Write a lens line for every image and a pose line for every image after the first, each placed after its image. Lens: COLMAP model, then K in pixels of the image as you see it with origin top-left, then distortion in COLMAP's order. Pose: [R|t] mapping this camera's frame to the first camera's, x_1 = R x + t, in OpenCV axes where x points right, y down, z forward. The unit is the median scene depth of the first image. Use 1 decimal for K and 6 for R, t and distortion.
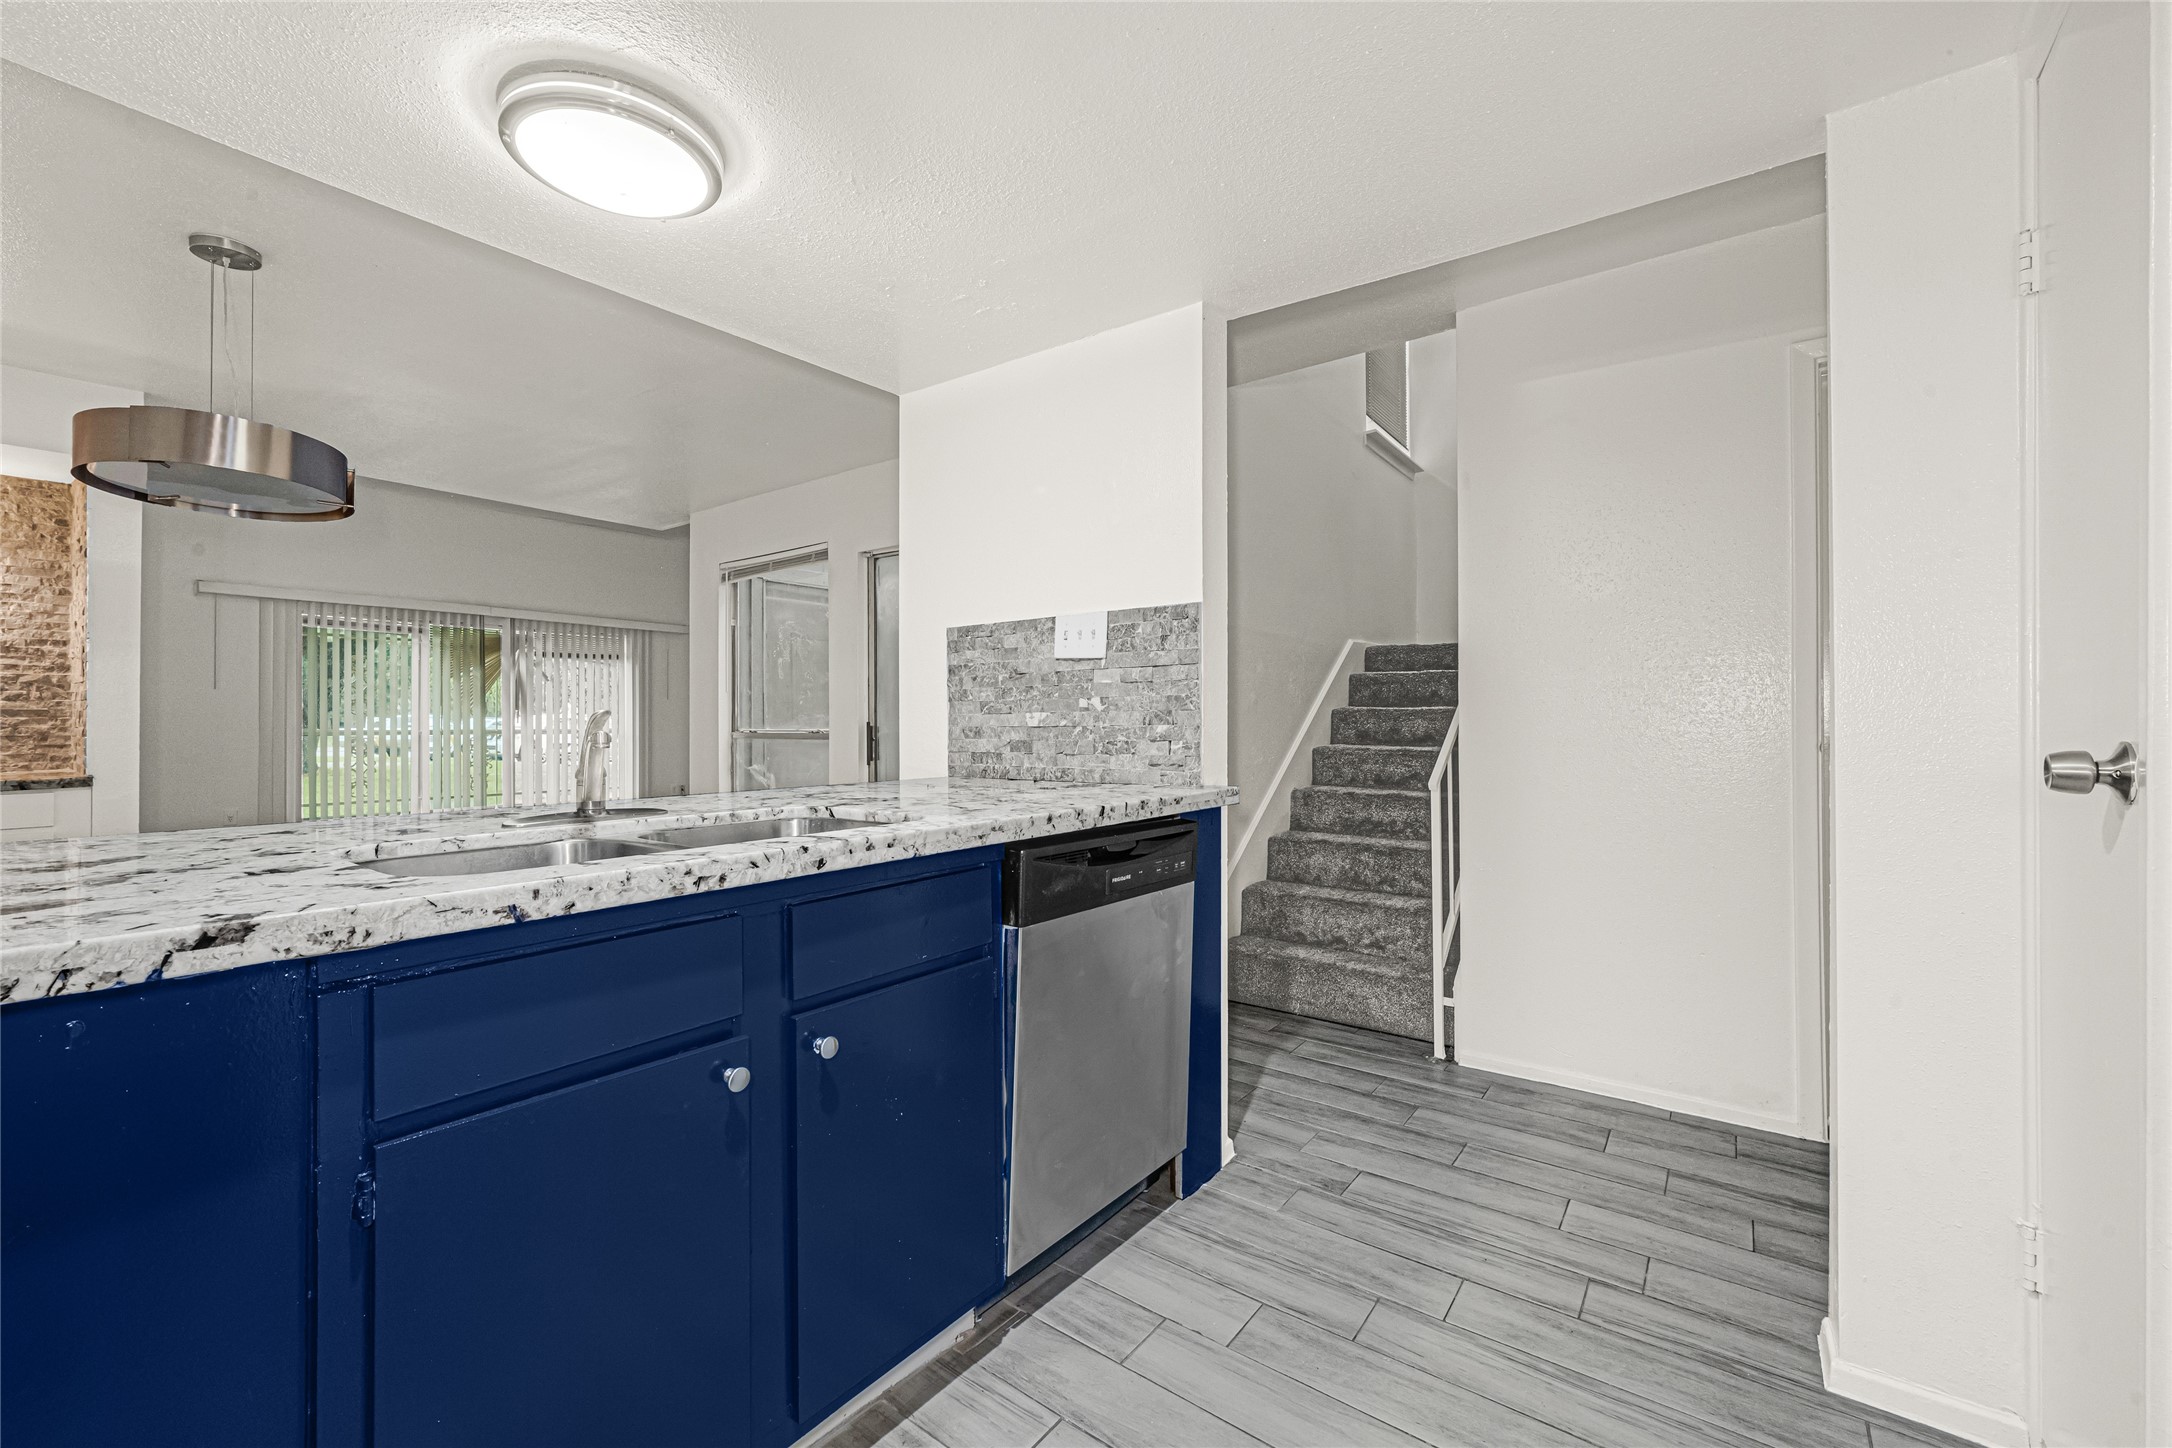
lens RADIAL K [[887.3, 0, 1074.3], [0, 887.3, 714.7], [0, 0, 1]] dist [-0.002606, 0.000842]
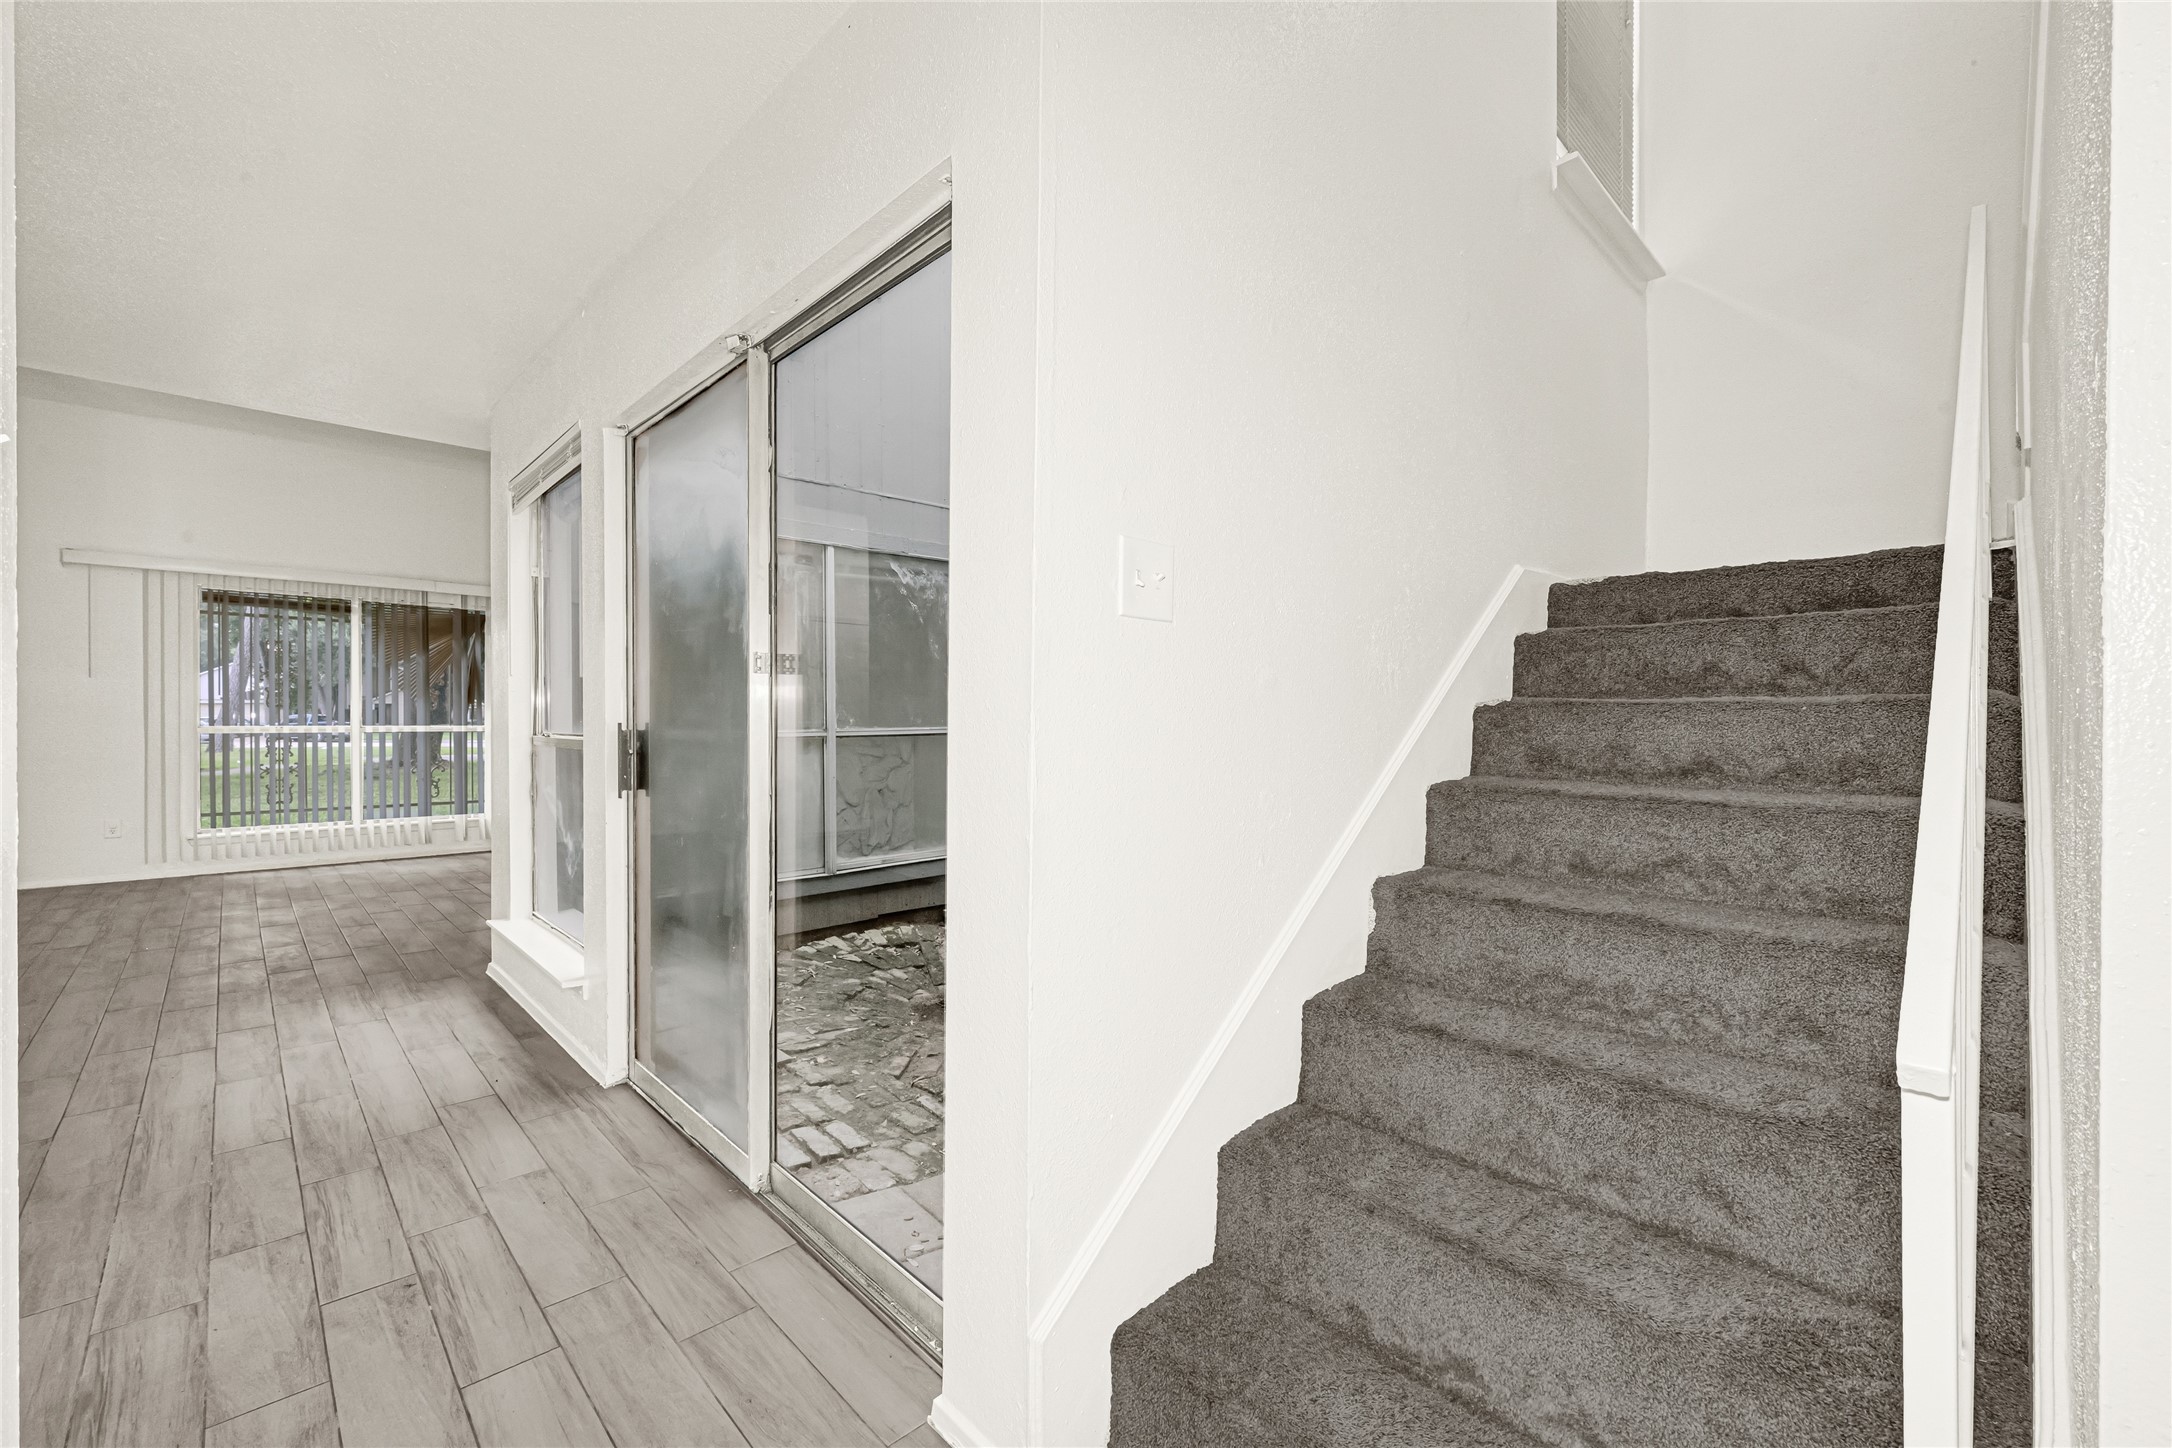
lens RADIAL K [[887.3, 0, 1086.5], [0, 887.3, 727.0], [0, 0, 1]] dist [-0.002606, 0.000842]
pose [[0.987408, 0.006066, -0.158081, 0.209965], [-0.003187, 0.999825, 0.018458, -0.001382], [0.158165, -0.017722, 0.987254, 0.651834]]
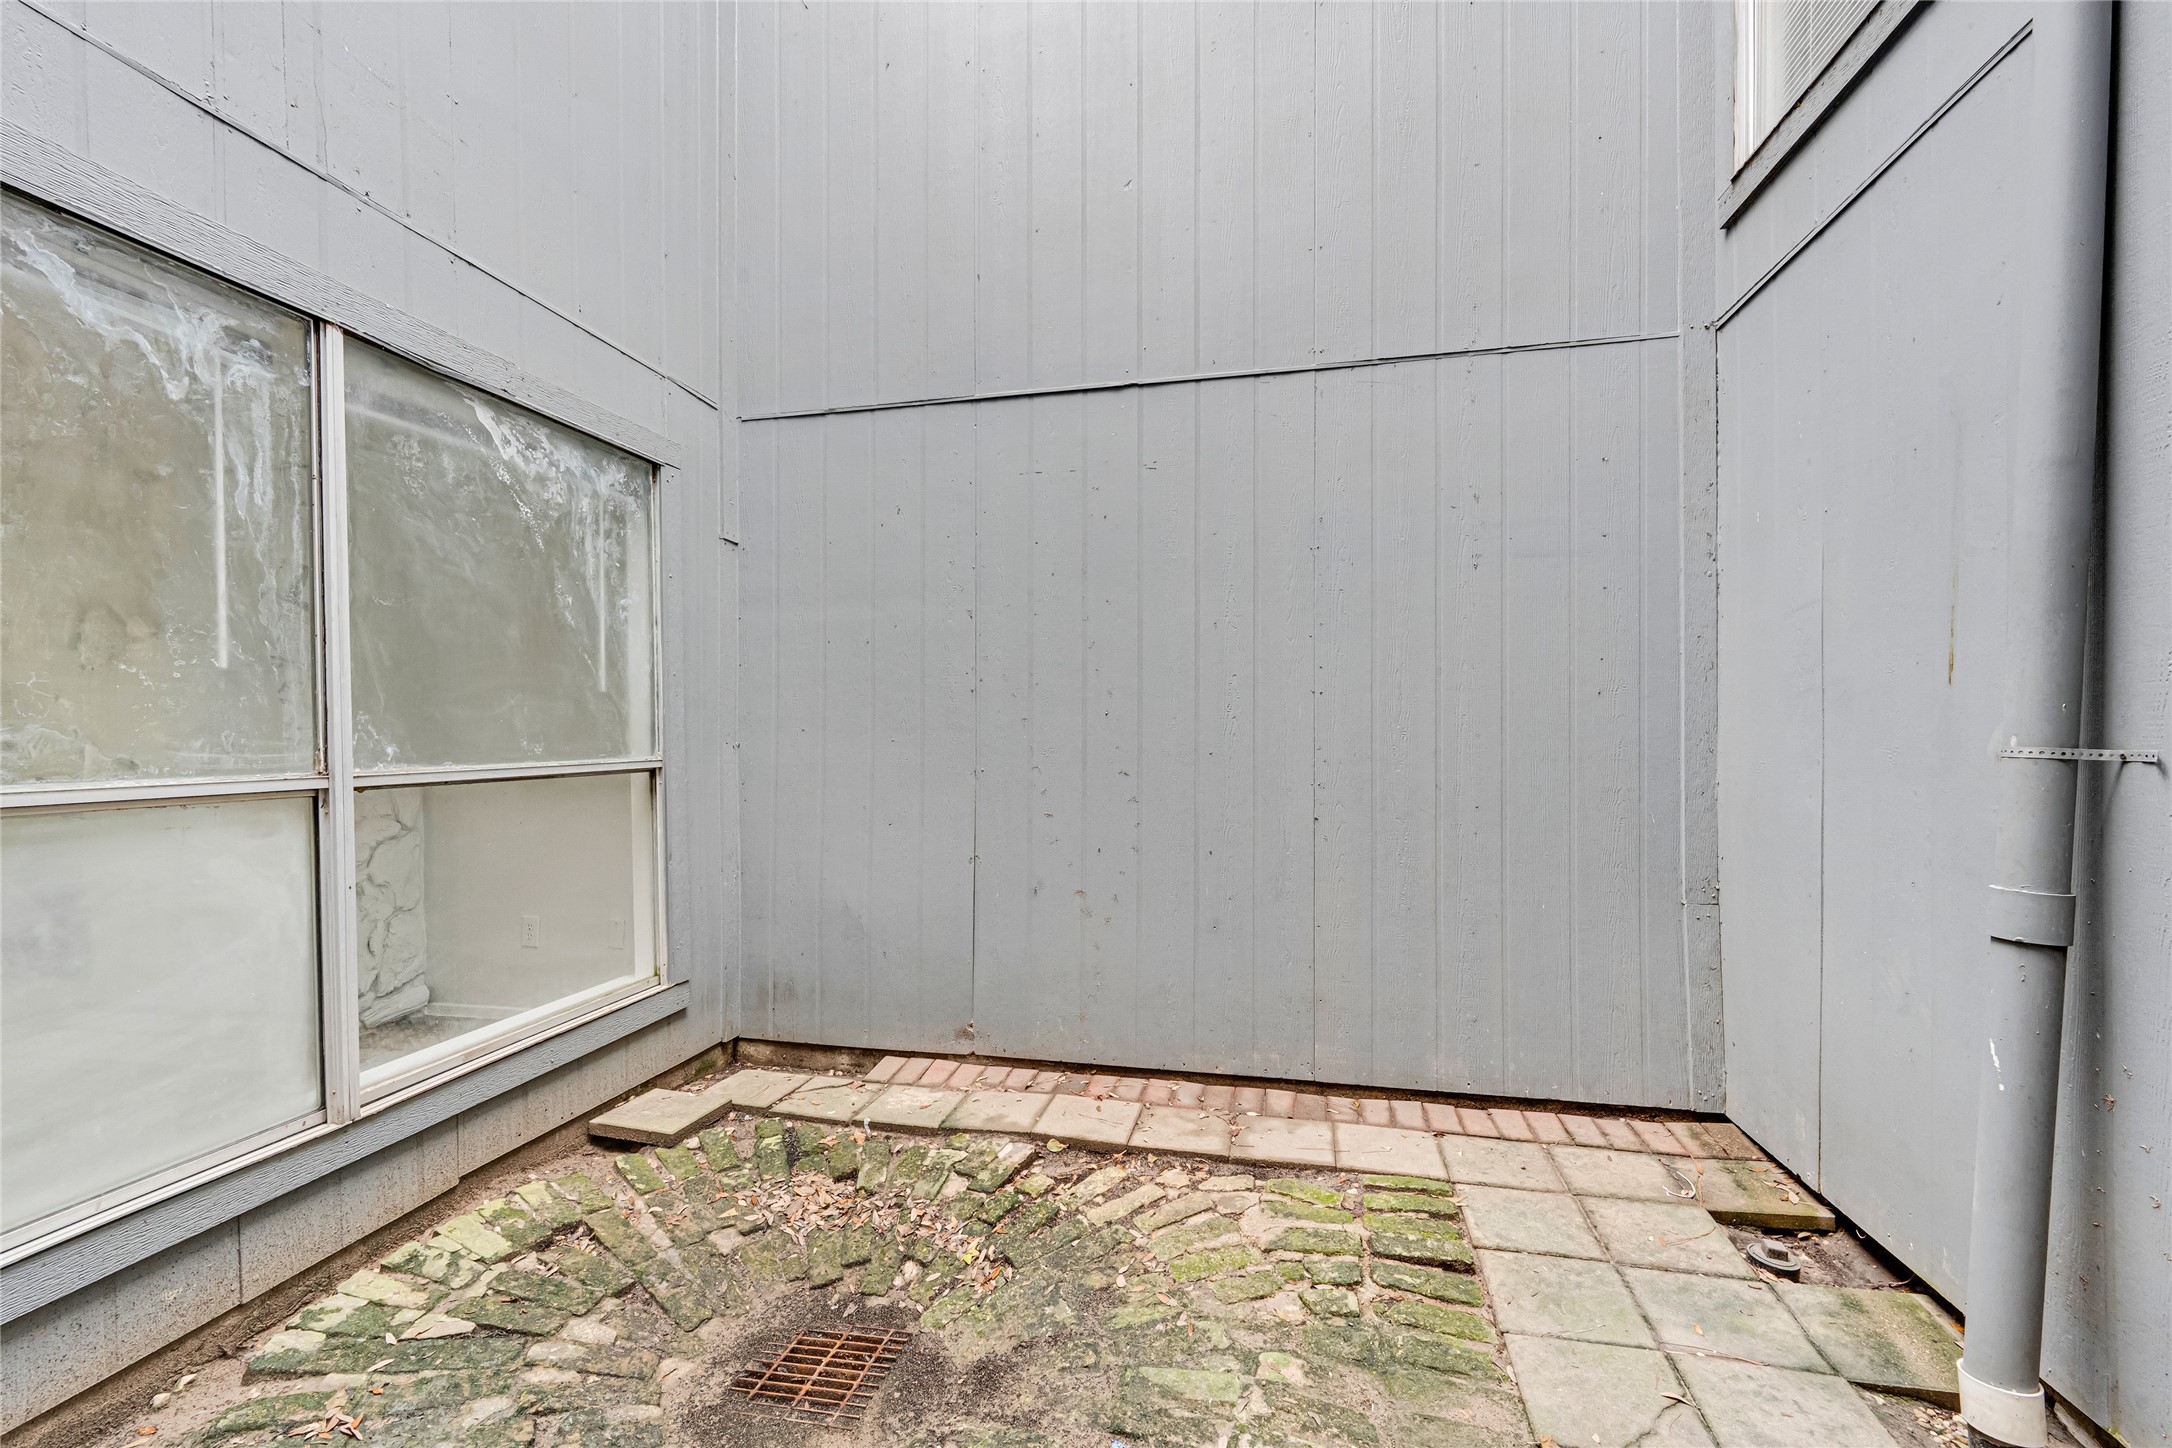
lens RADIAL K [[887.3, 0, 1077.3], [0, 887.3, 751.9], [0, 0, 1]] dist [-0.002606, 0.000842]
pose [[0.909324, -0.005990, 0.416046, -0.114603], [0.000482, 0.999911, 0.013344, 0.007436], [-0.416089, -0.011933, 0.909246, 1.108142]]
